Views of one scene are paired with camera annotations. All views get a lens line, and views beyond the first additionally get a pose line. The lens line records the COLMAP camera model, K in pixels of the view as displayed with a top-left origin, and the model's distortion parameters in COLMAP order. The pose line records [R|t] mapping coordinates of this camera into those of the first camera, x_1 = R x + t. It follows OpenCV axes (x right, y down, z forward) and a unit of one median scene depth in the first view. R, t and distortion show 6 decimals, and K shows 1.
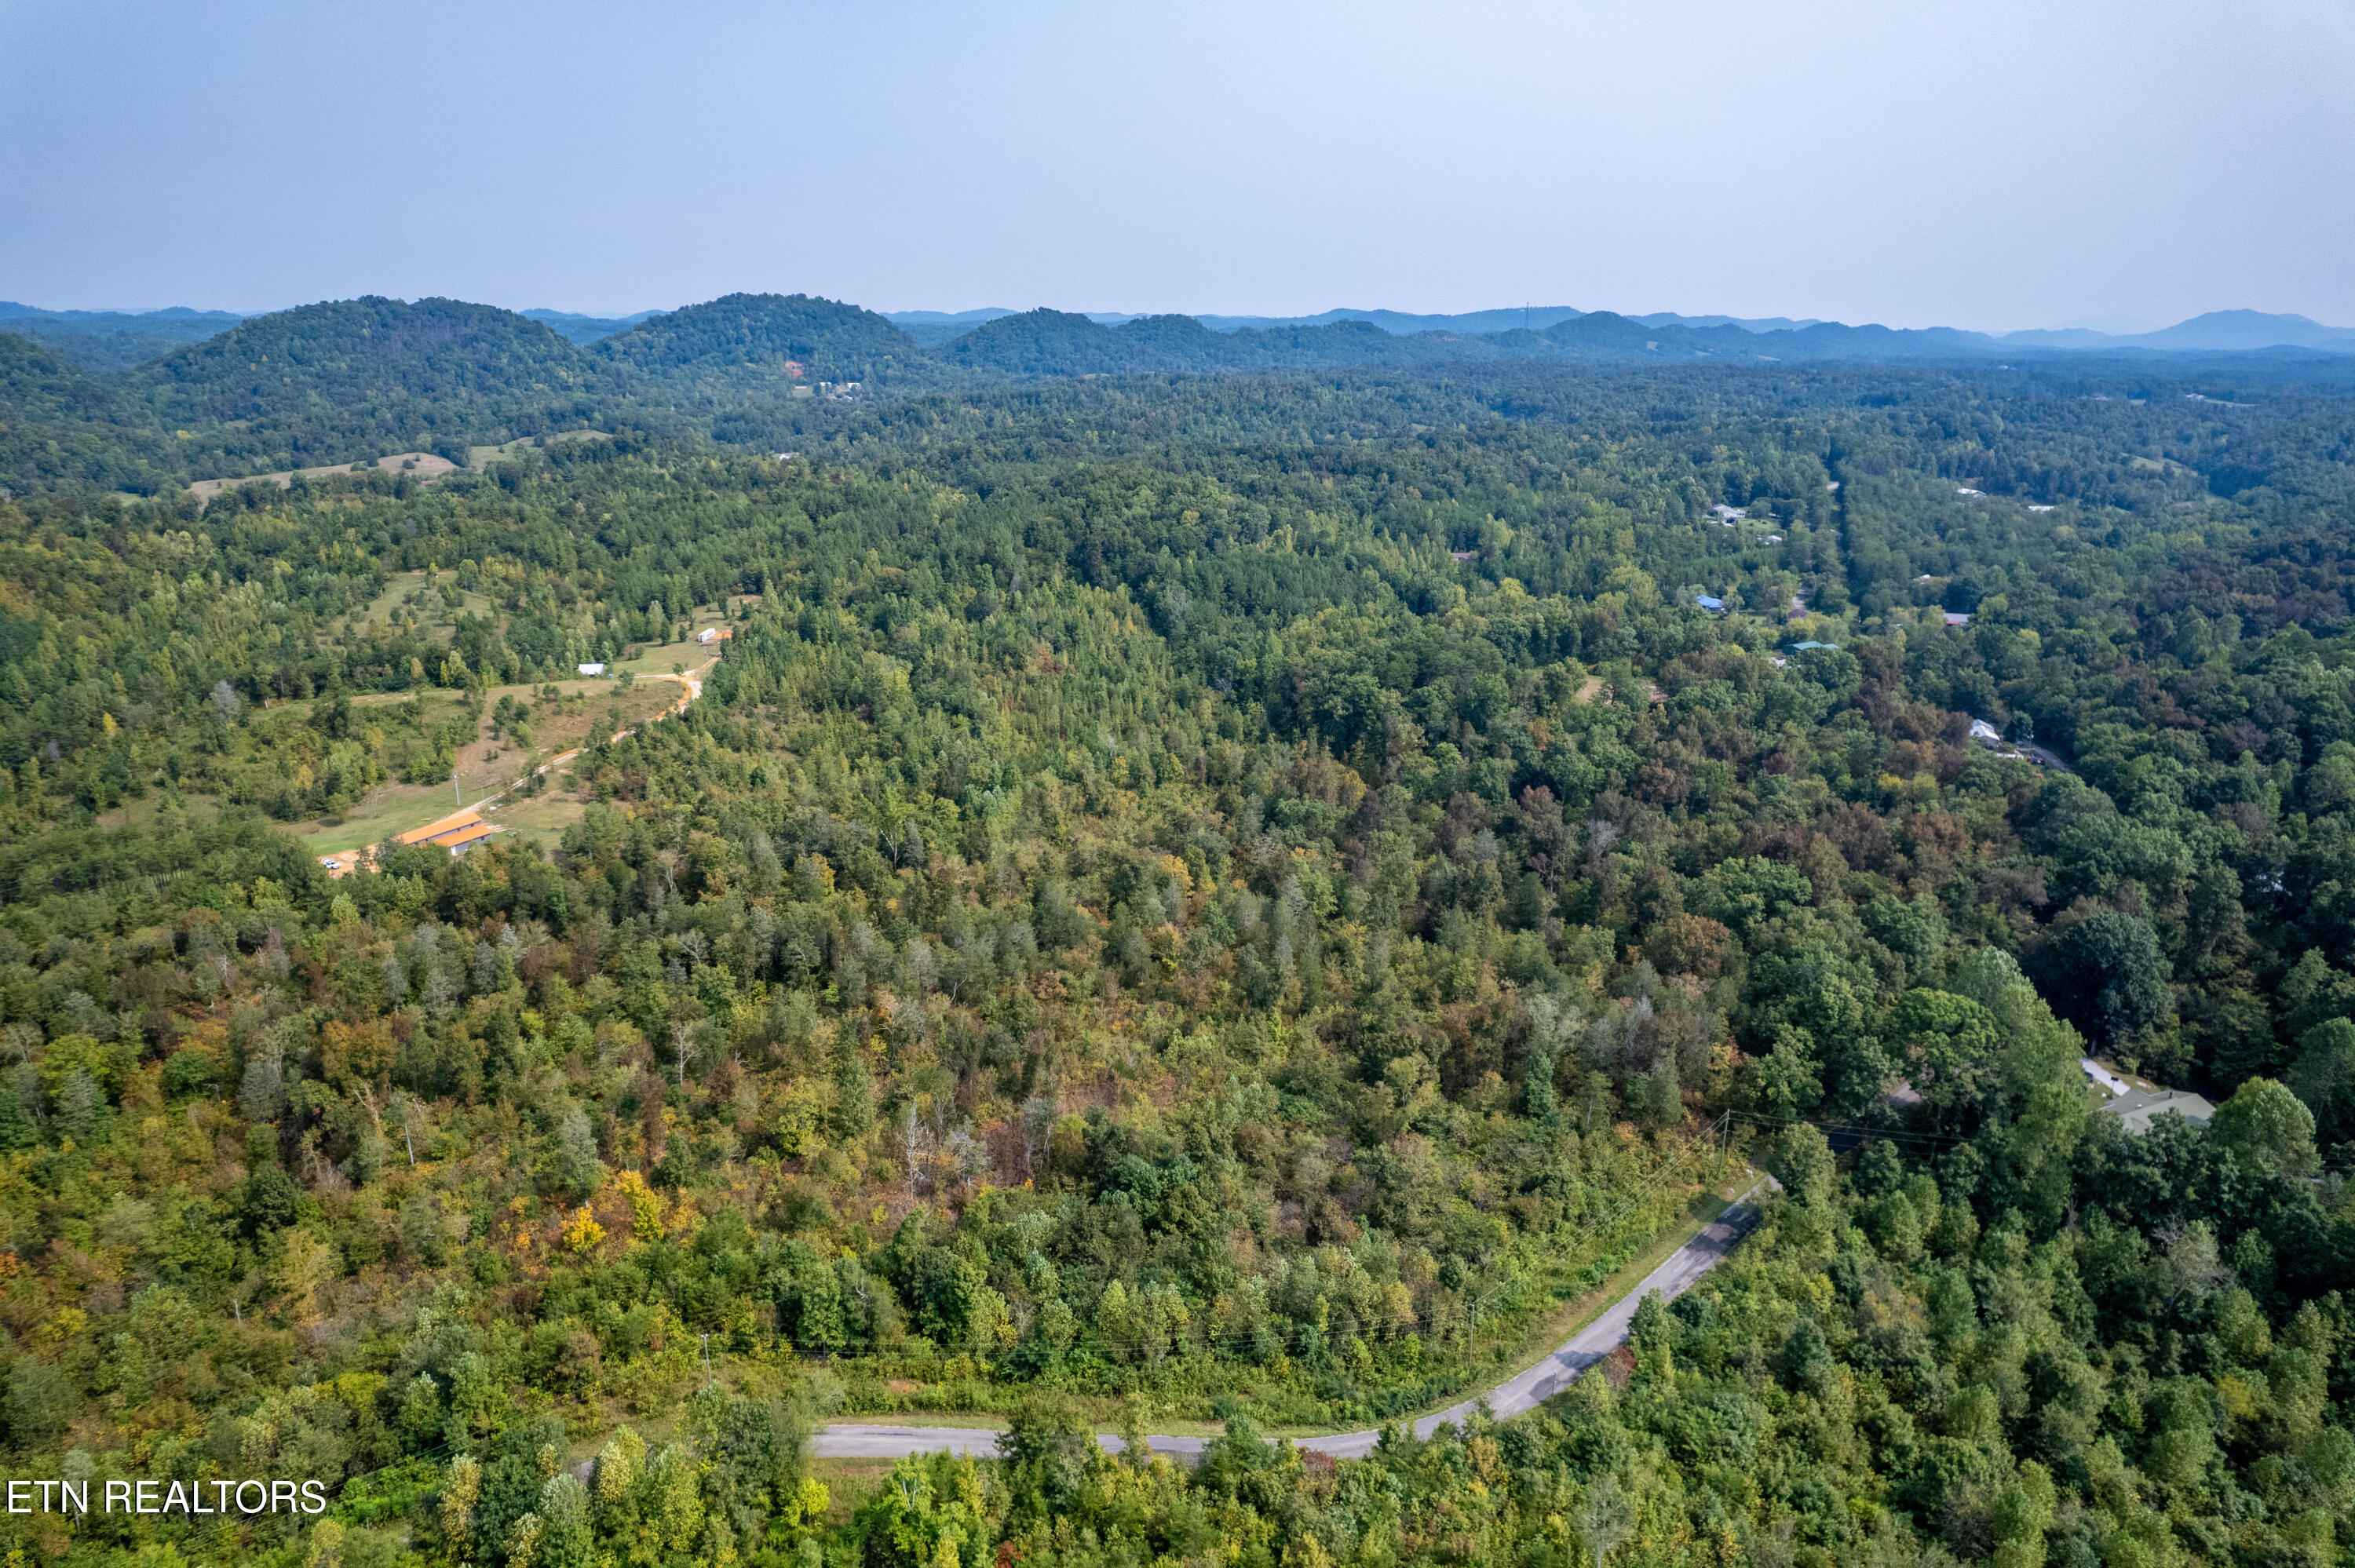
lens RADIAL K [[1499.4, 0, 1175.1], [0, 1499.4, 787.6], [0, 0, 1]] dist [-0.077623, 0.066065]
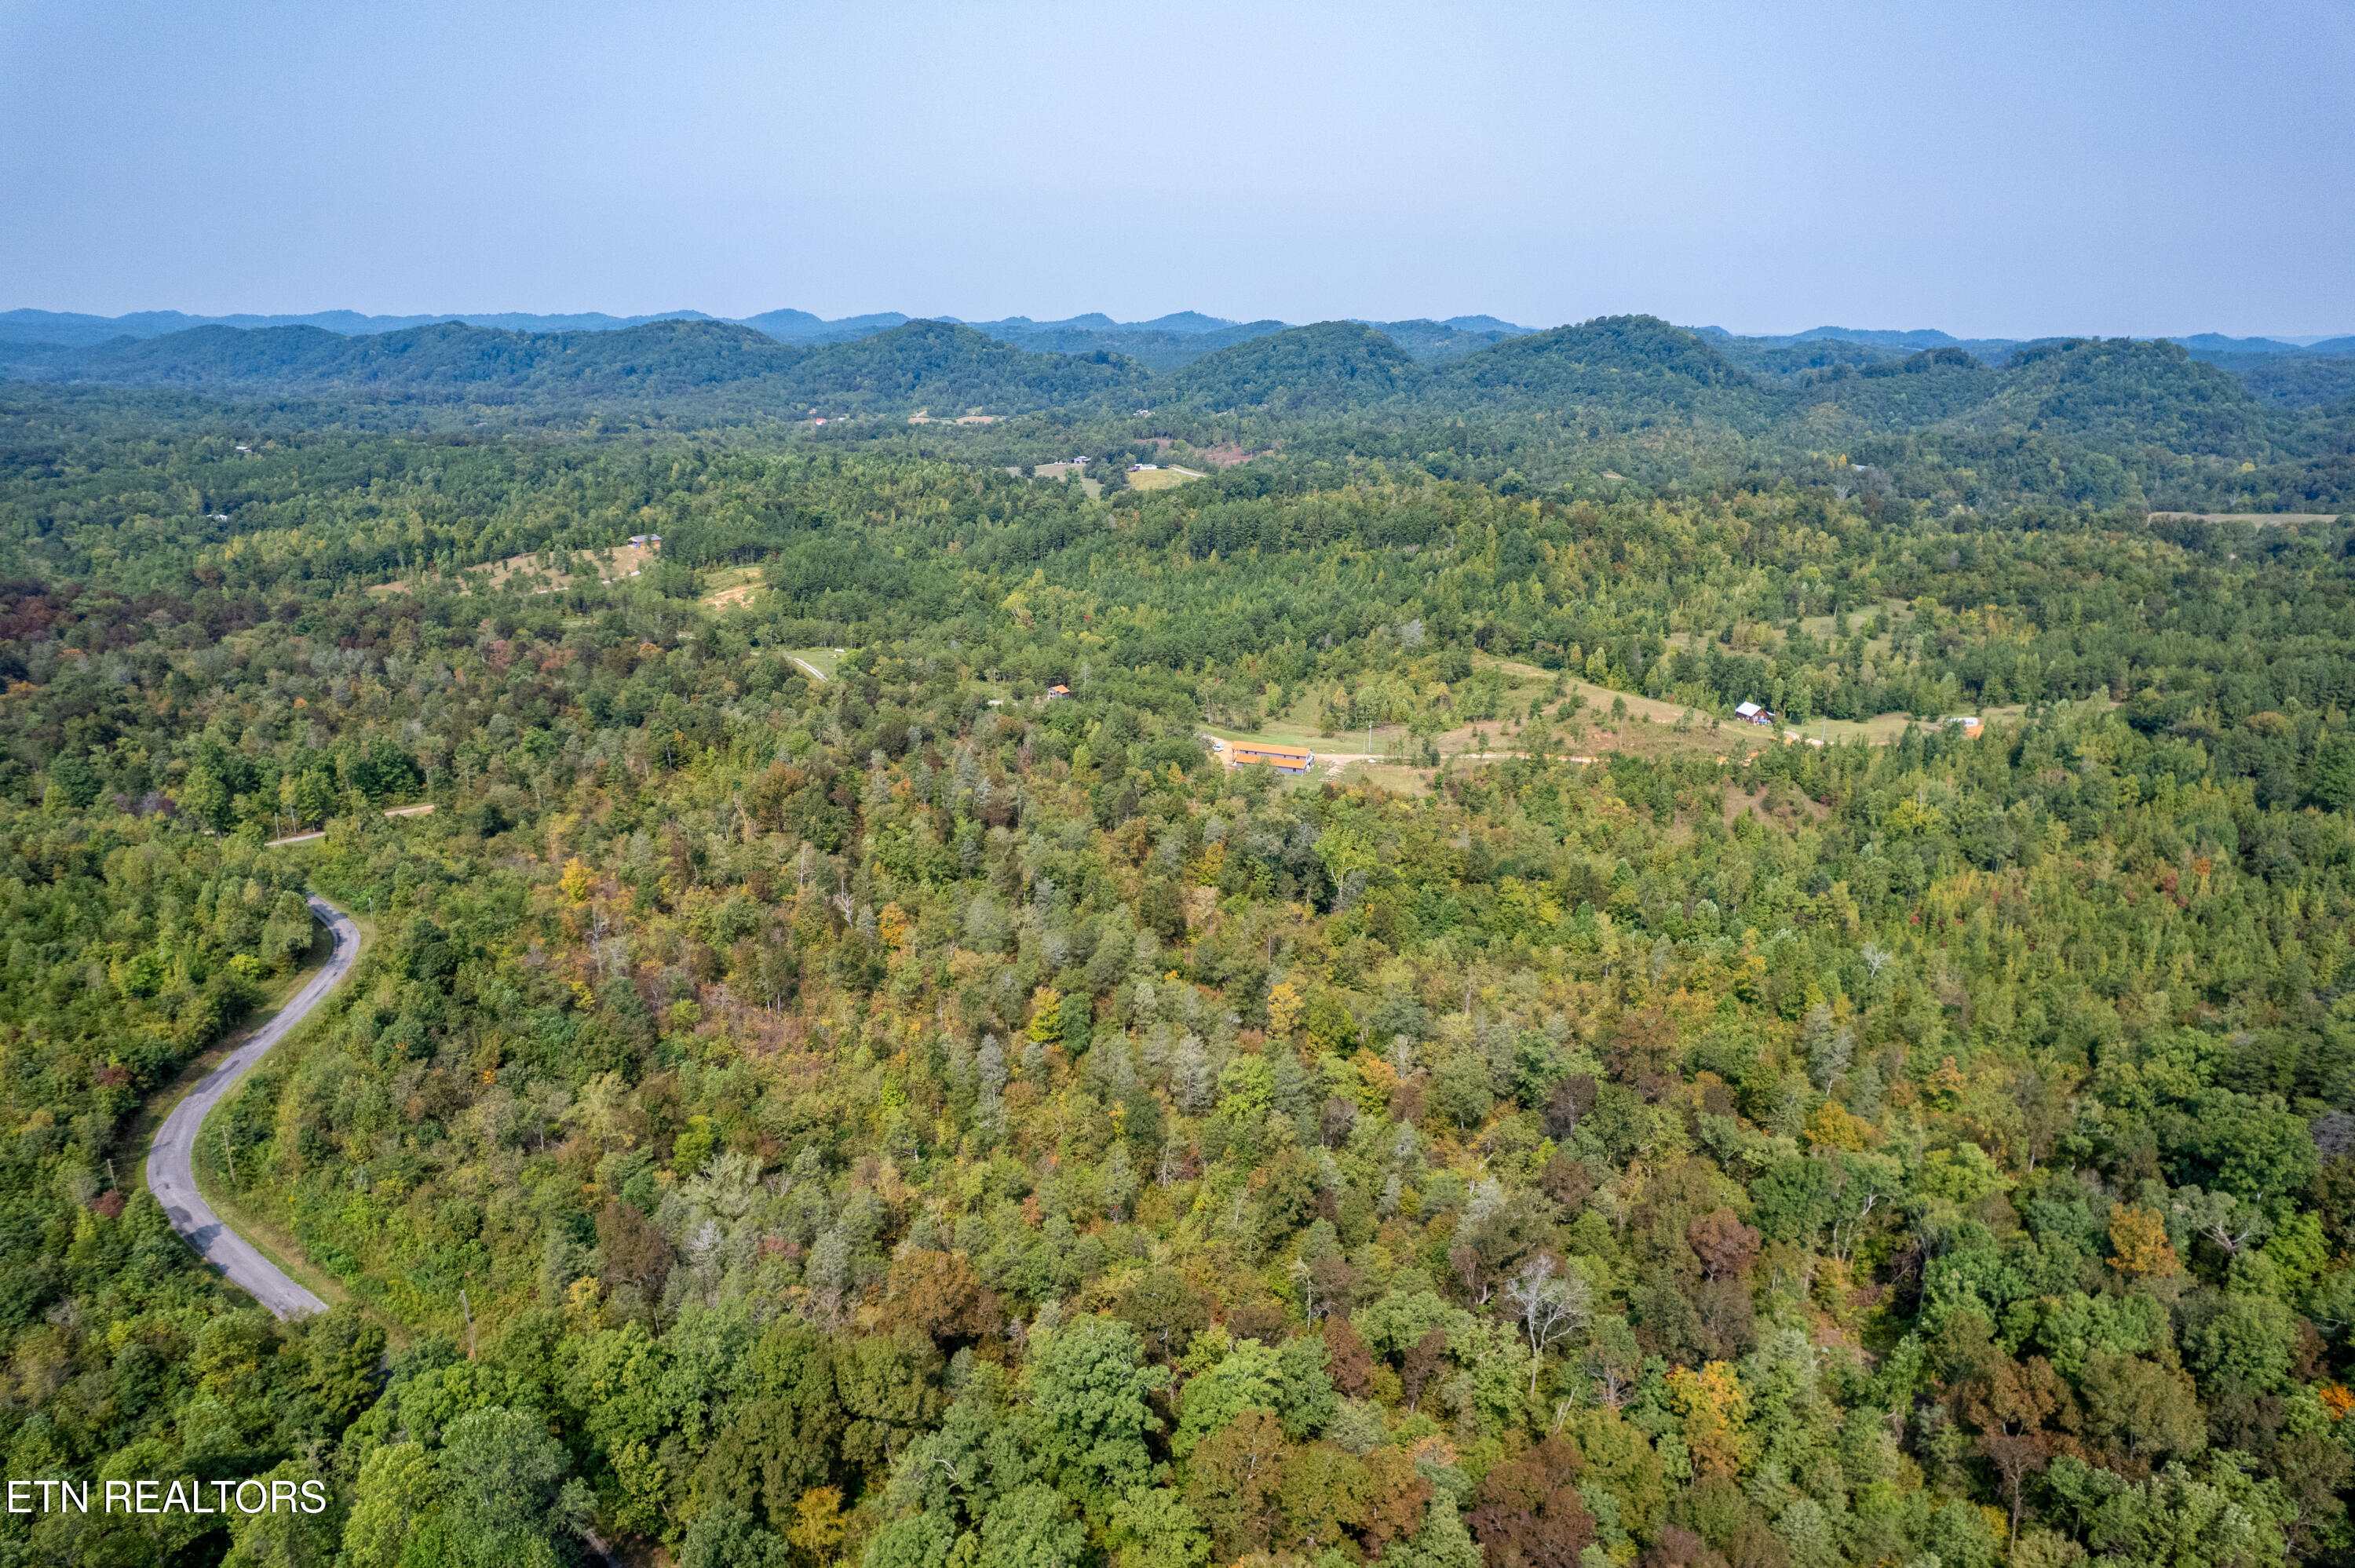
lens RADIAL K [[1499.4, 0, 1182.3], [0, 1499.4, 794.6], [0, 0, 1]] dist [-0.077623, 0.066065]
pose [[0.174580, 0.292995, -0.940040, 0.441396], [-0.307806, 0.923094, 0.230548, -0.135199], [0.935295, 0.249101, 0.251340, 0.437416]]
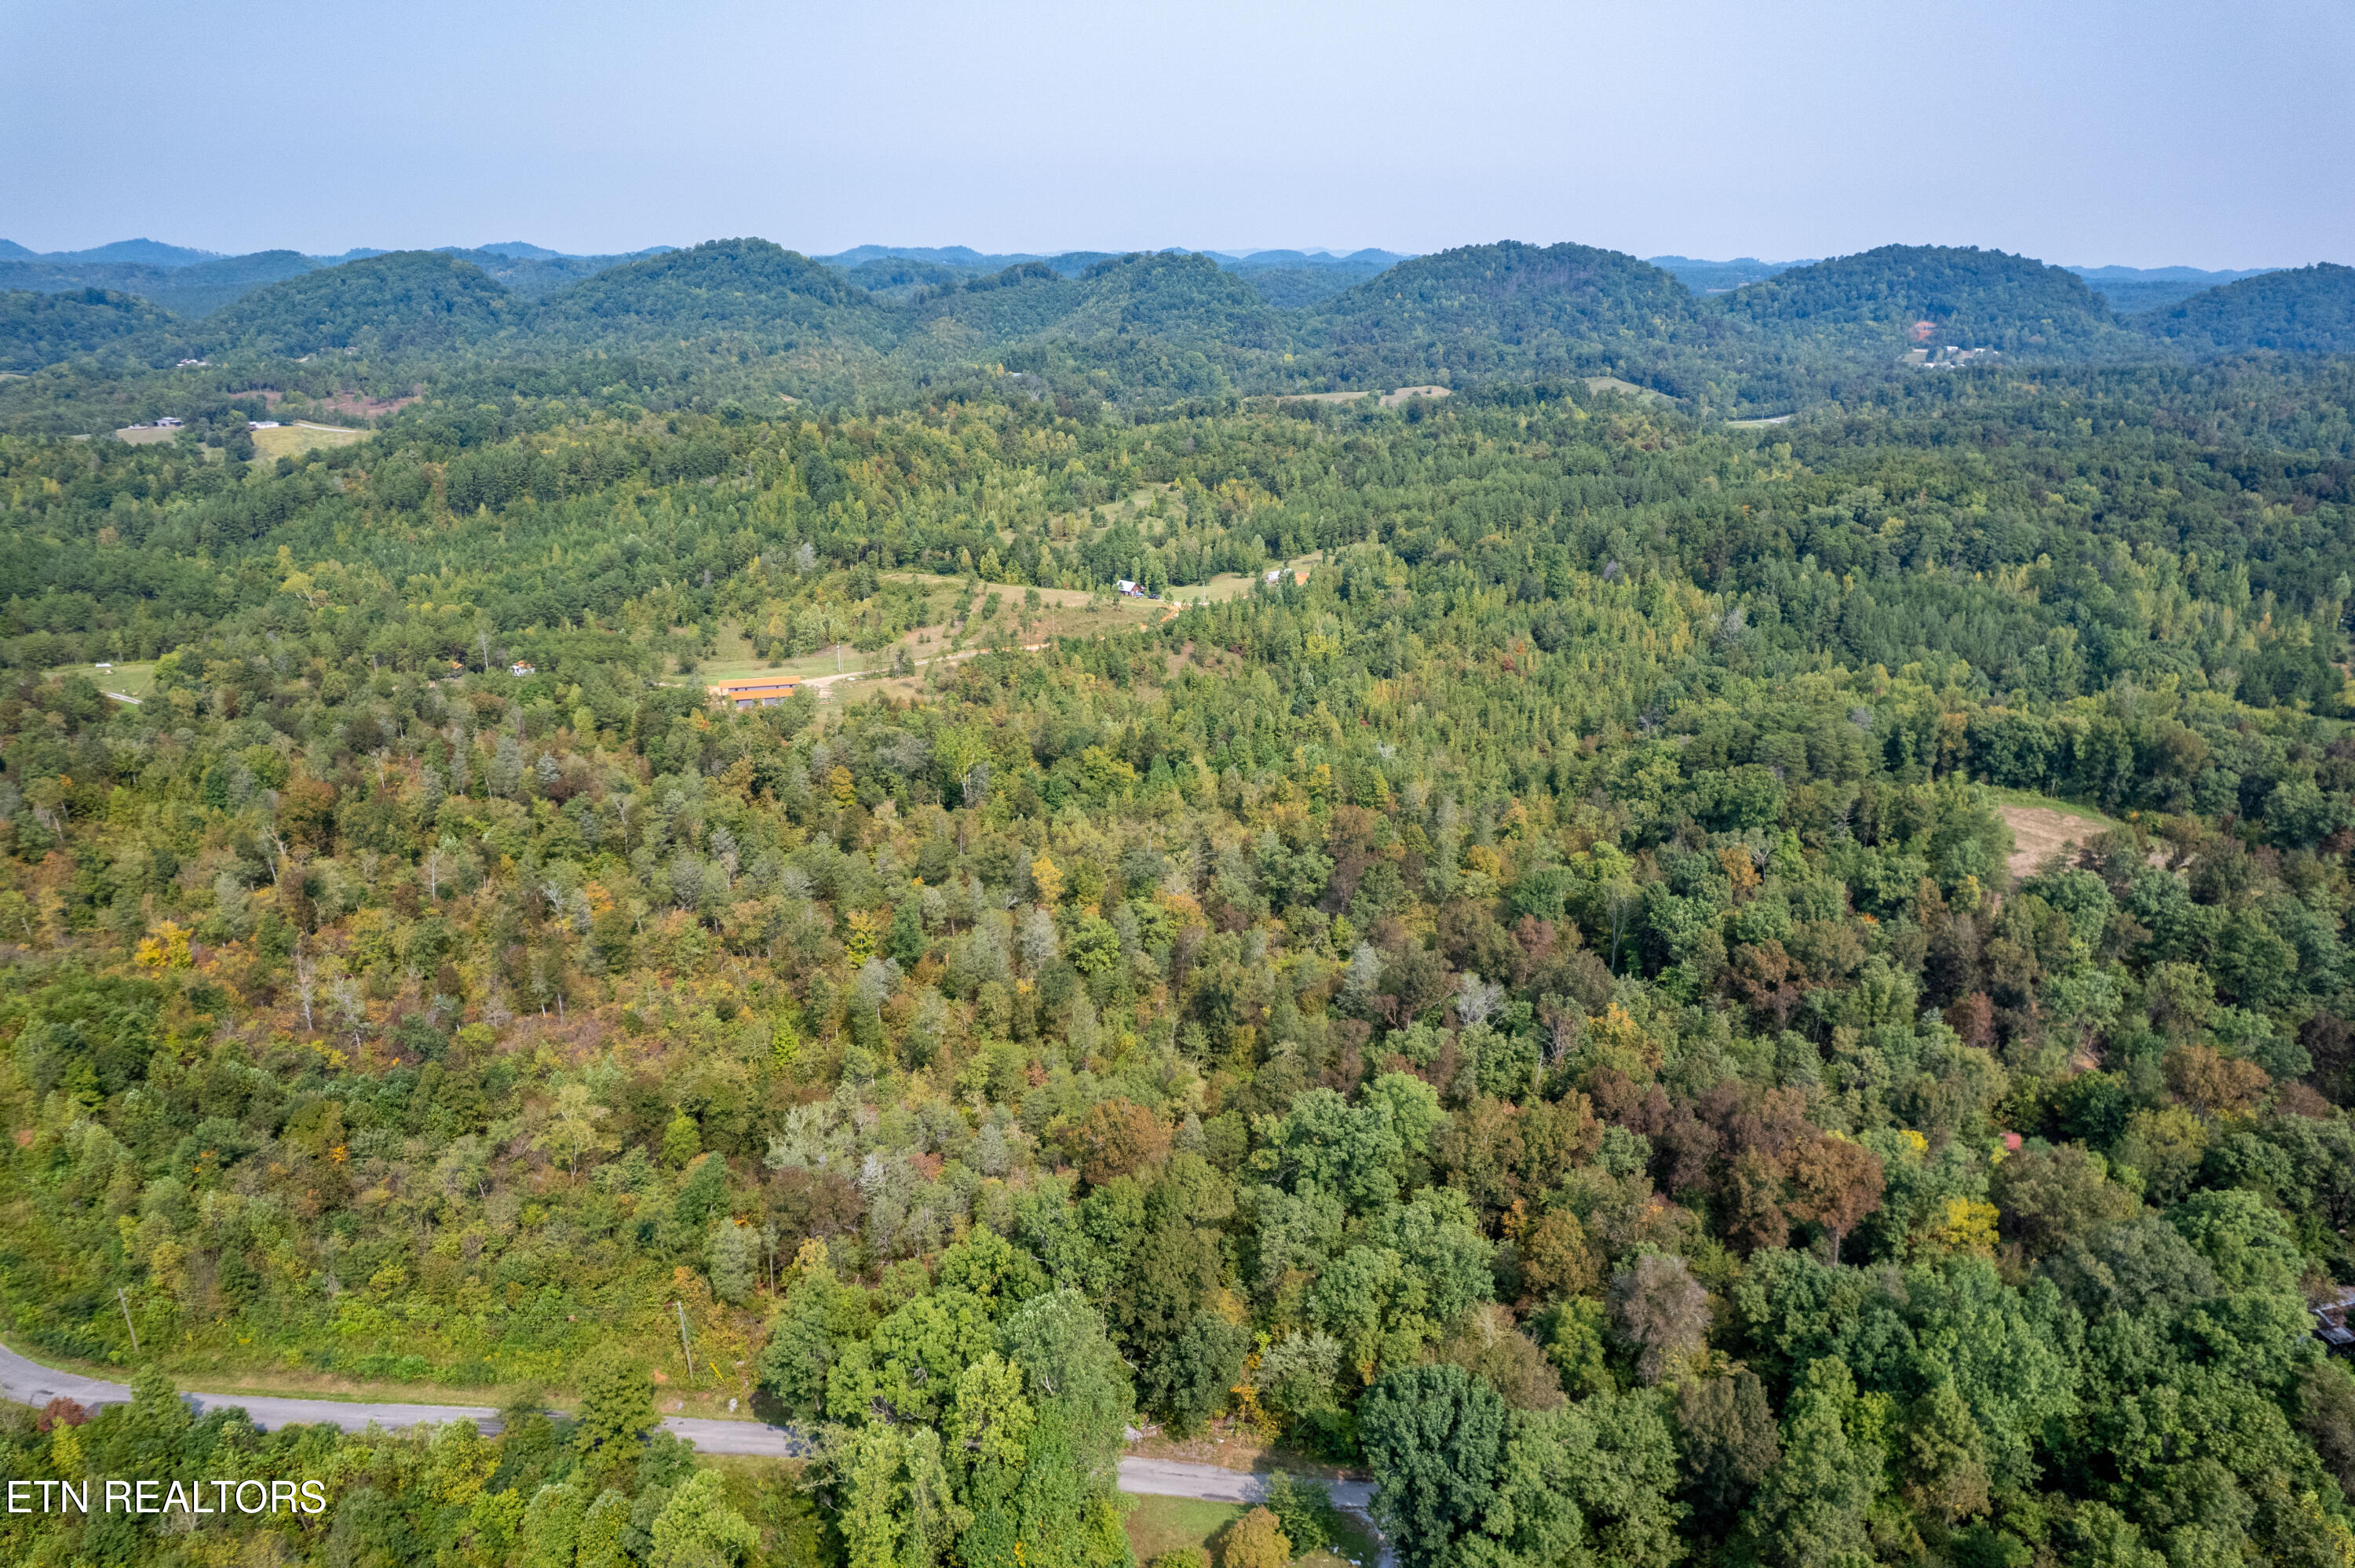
lens RADIAL K [[1499.4, 0, 1176.3], [0, 1499.4, 789.5], [0, 0, 1]] dist [-0.077623, 0.066065]
pose [[0.699831, 0.241150, -0.672372, 0.394876], [-0.219975, 0.968302, 0.118329, -0.072799], [0.679594, 0.065095, 0.730695, 0.239652]]
